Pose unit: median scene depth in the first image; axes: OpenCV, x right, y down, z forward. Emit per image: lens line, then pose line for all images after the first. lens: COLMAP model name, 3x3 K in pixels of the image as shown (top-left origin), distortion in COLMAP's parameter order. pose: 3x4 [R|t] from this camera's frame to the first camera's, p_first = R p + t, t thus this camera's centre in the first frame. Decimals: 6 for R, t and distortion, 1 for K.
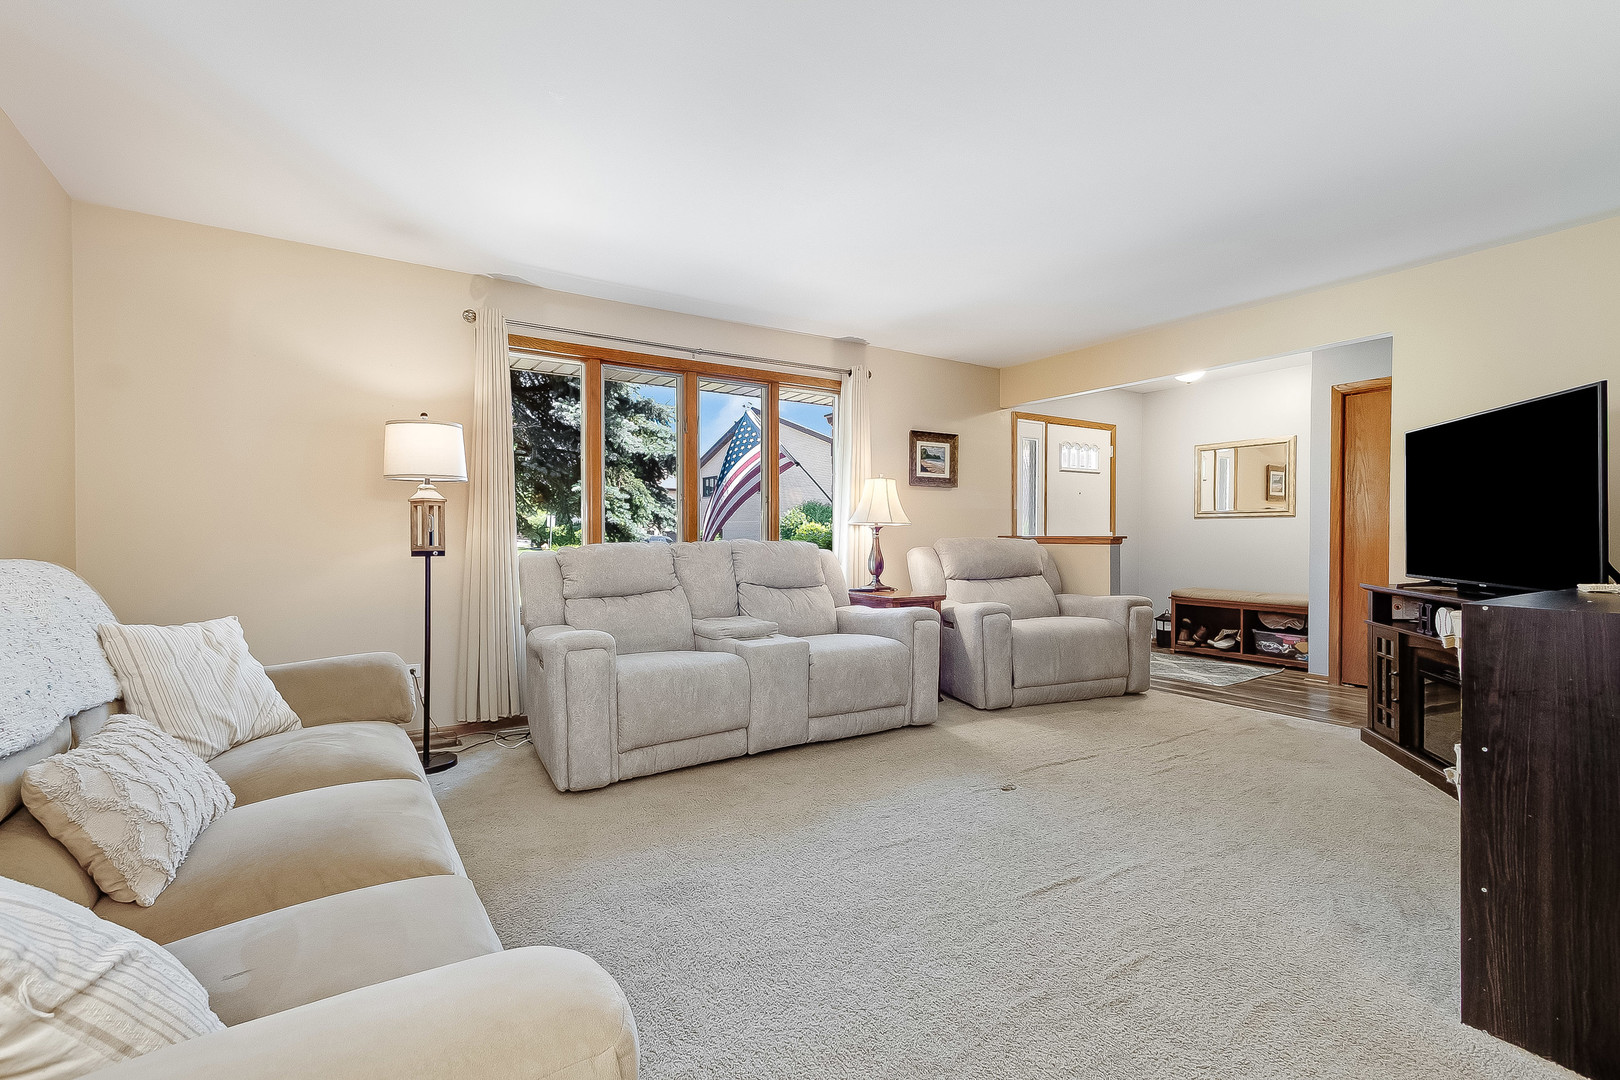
lens RADIAL K [[738.2, 0, 808.5], [0, 738.2, 531.4], [0, 0, 1]] dist [0.002652, 0.000365]
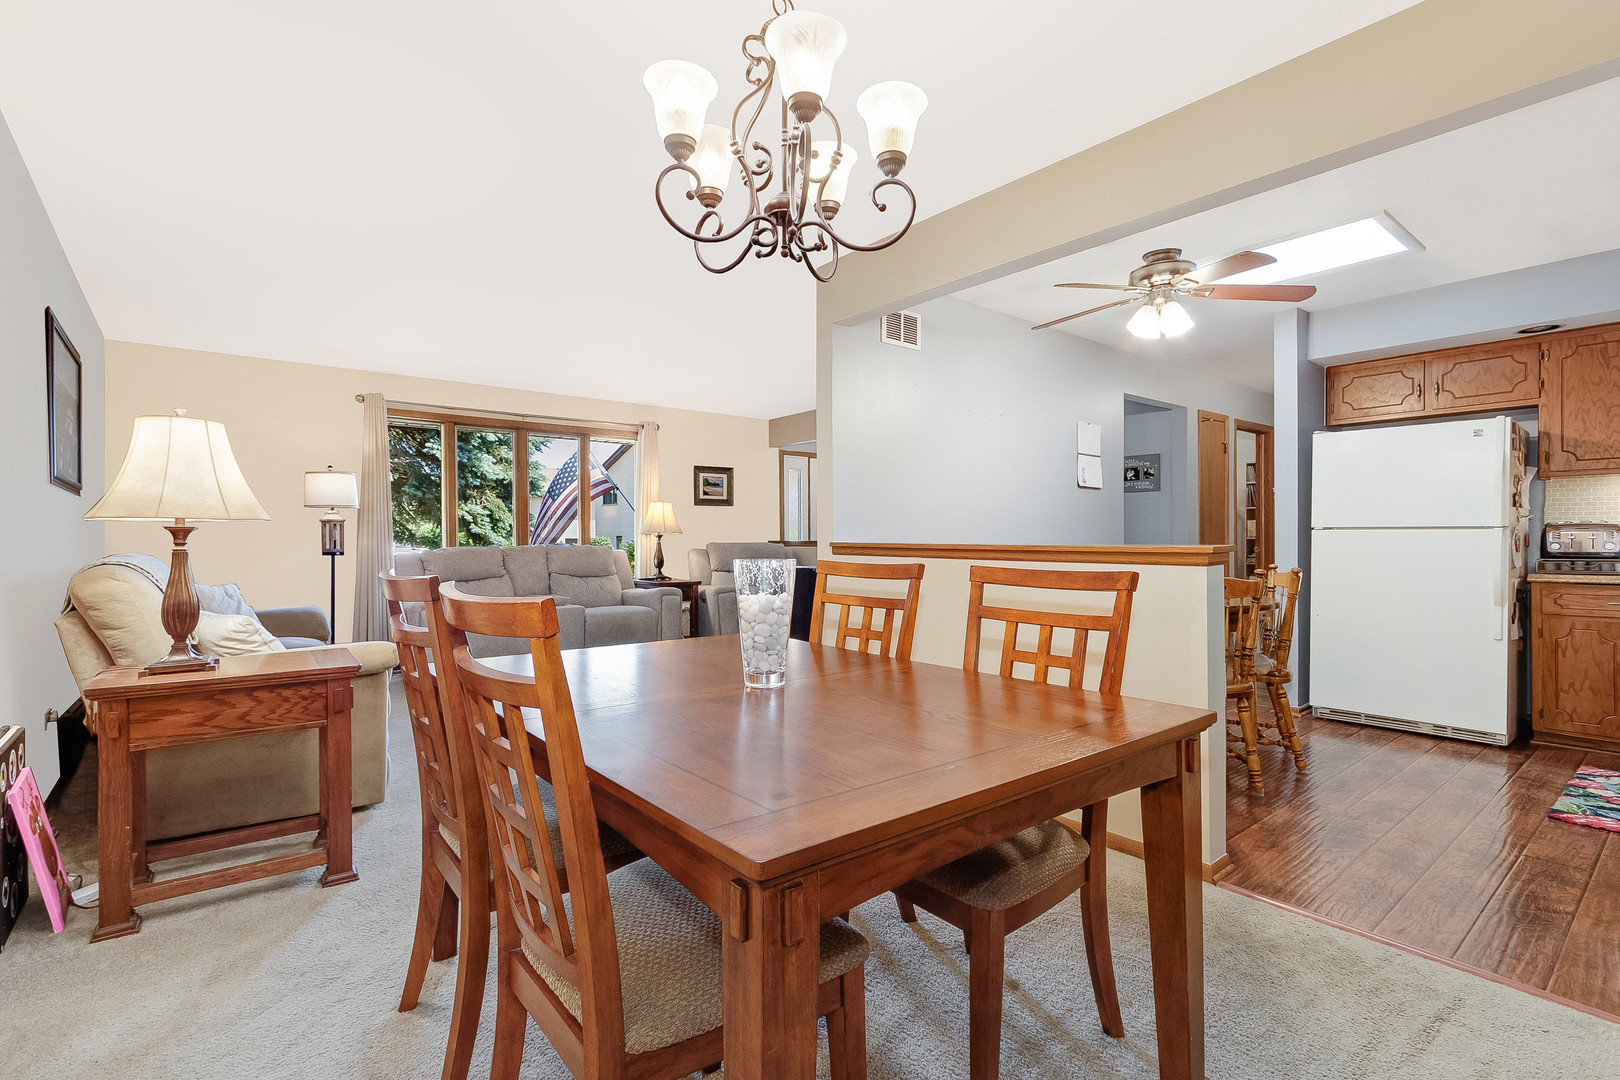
lens RADIAL K [[739.2, 0, 801.2], [0, 739.2, 549.1], [0, 0, 1]] dist [0.003569, 0.000481]
pose [[0.994881, -0.006630, 0.100838, 0.232577], [0.005083, 0.999866, 0.015591, 0.000334], [-0.100927, -0.014999, 0.994781, -0.488428]]
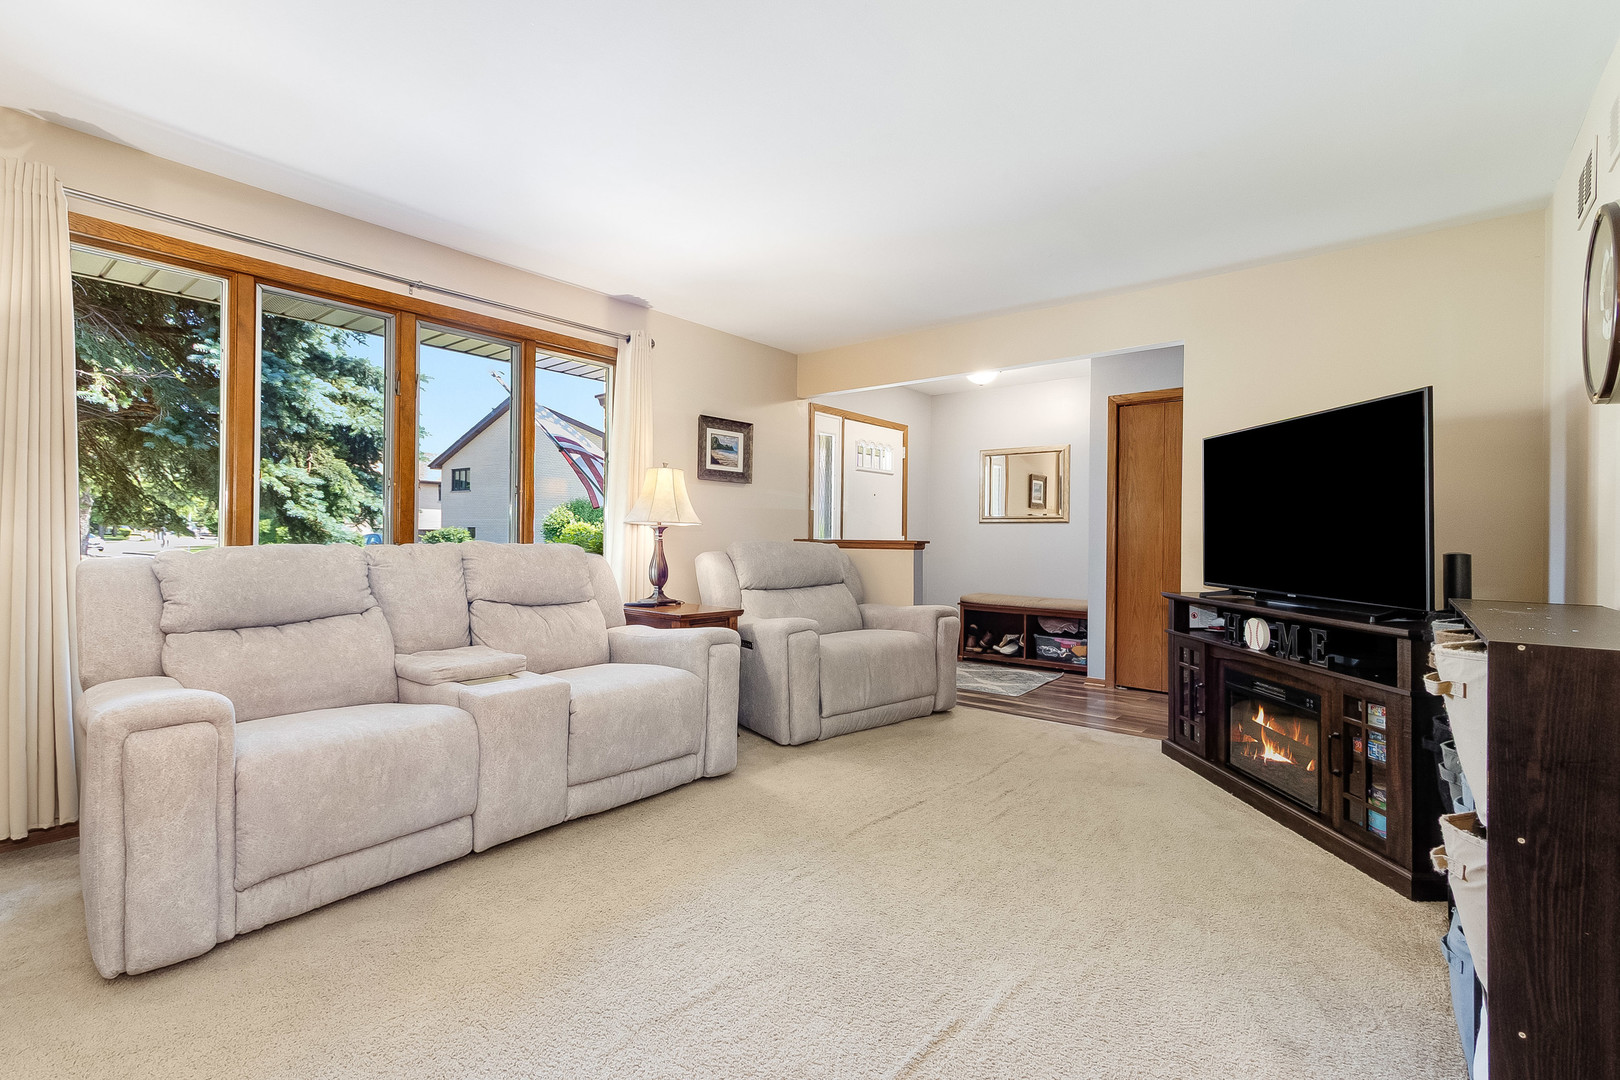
lens RADIAL K [[736.4, 0, 804.2], [0, 736.4, 533.1], [0, 0, 1]] dist [0.013624, 0.000287]
pose [[0.955401, 0.012109, 0.295062, 0.003847], [-0.012323, 0.999923, -0.001136, -0.000411], [-0.295053, -0.002550, 0.955478, 0.175766]]
